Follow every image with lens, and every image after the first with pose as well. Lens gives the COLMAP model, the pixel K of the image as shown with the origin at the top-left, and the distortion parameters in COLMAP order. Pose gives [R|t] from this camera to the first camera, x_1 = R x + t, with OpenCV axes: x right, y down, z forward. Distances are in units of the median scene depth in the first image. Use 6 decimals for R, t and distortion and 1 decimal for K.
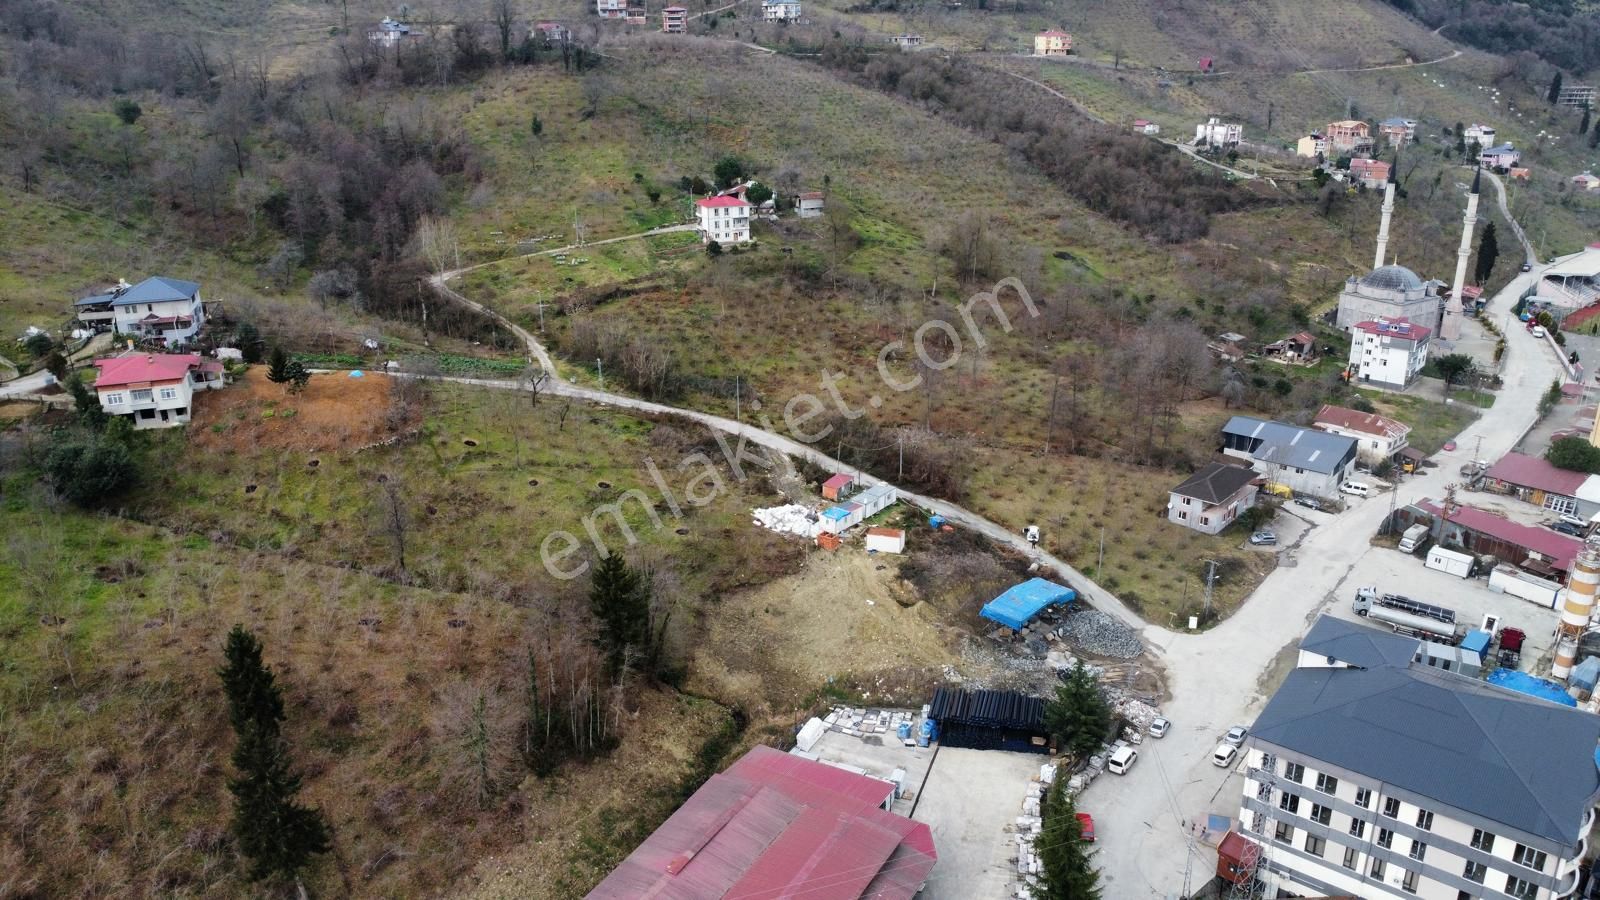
lens RADIAL K [[1151.9, 0, 804.3], [0, 1151.9, 452.4], [0, 0, 1]] dist [-0.026106, -0.010986]
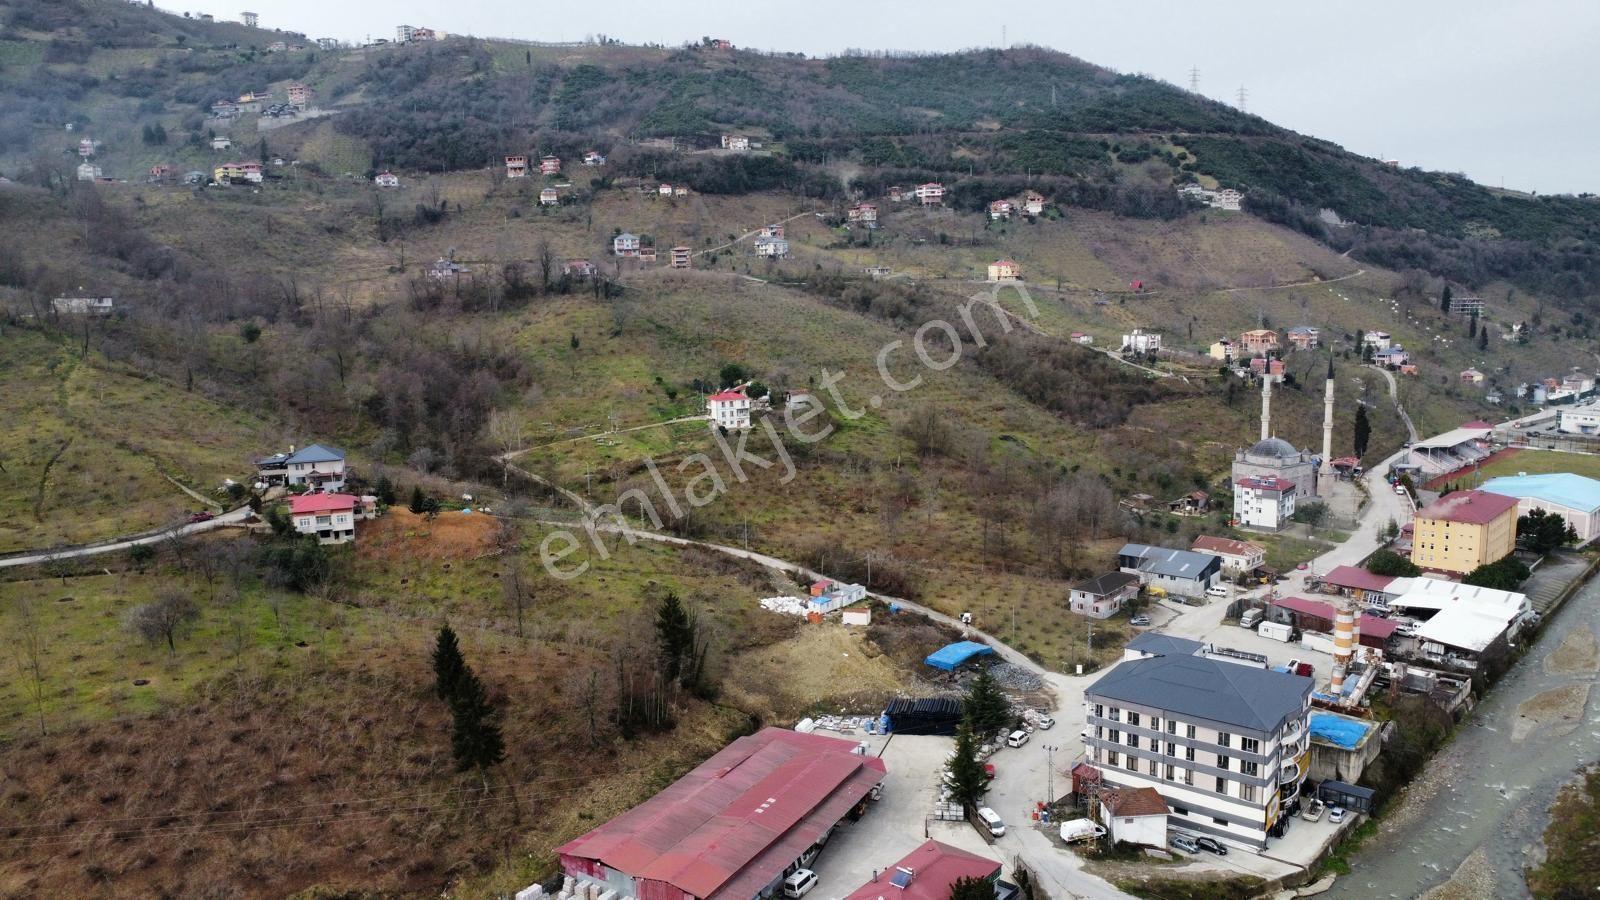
lens RADIAL K [[1151.9, 0, 803.8], [0, 1151.9, 458.8], [0, 0, 1]] dist [-0.026106, -0.010986]
pose [[0.999815, -0.016918, 0.009201, -0.001512], [0.018315, 0.982975, -0.182826, 0.089367], [-0.005951, 0.182960, 0.983102, -0.248867]]
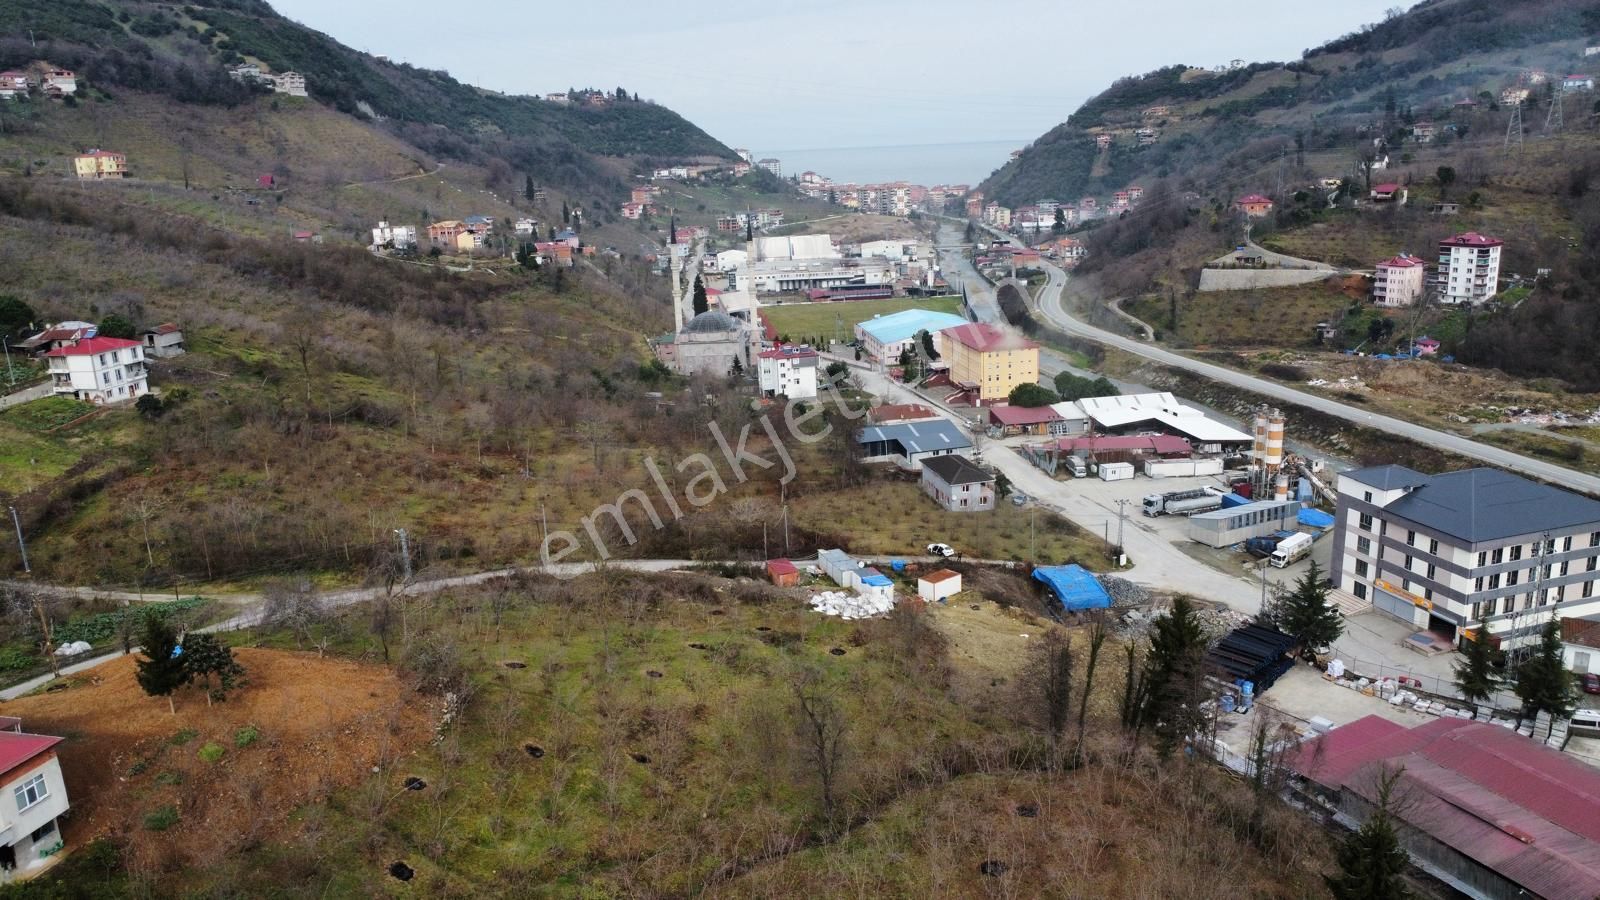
lens RADIAL K [[1151.9, 0, 802.4], [0, 1151.9, 449.3], [0, 0, 1]] dist [-0.026106, -0.010986]
pose [[0.568543, -0.223357, 0.791752, -0.430812], [0.318231, 0.947223, 0.038700, -0.059343], [-0.758609, 0.229958, 0.609616, 0.322018]]
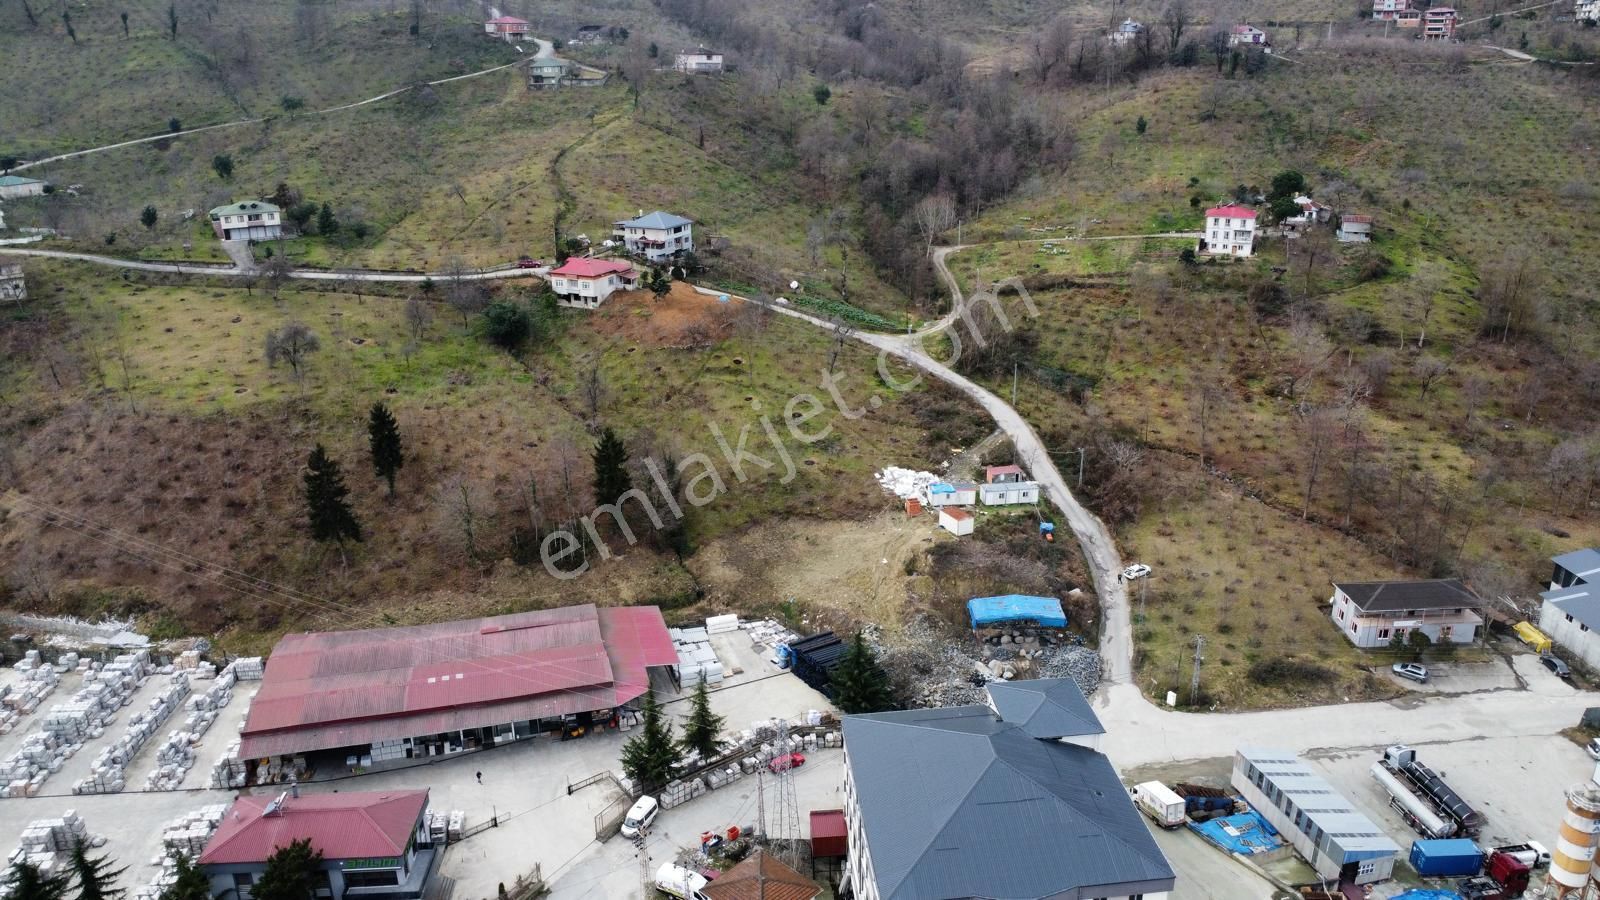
lens RADIAL K [[1151.9, 0, 801.8], [0, 1151.9, 457.6], [0, 0, 1]] dist [-0.026106, -0.010986]
pose [[0.698934, 0.244698, -0.672022, 0.423524], [-0.240222, 0.965379, 0.101674, -0.034052], [0.673635, 0.090371, 0.733518, 0.077458]]
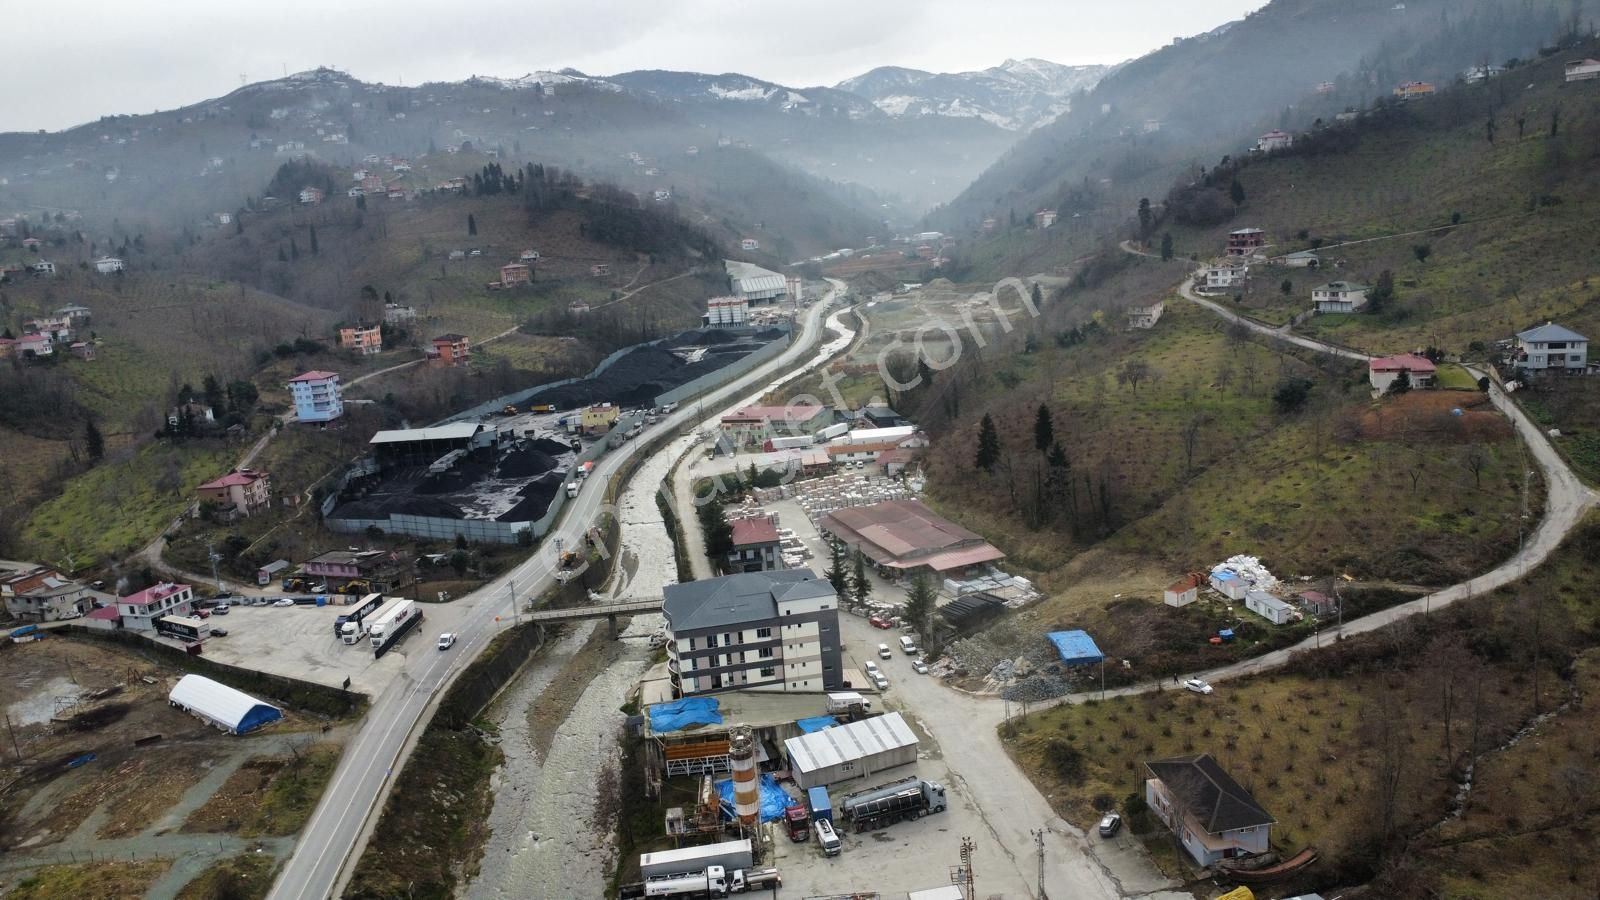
lens RADIAL K [[1151.9, 0, 802.3], [0, 1151.9, 449.1], [0, 0, 1]] dist [-0.026106, -0.010986]
pose [[-0.646159, 0.216147, -0.731956, 0.738369], [-0.180753, 0.888432, 0.421920, -0.311202], [0.741490, 0.404930, -0.534999, 0.813672]]
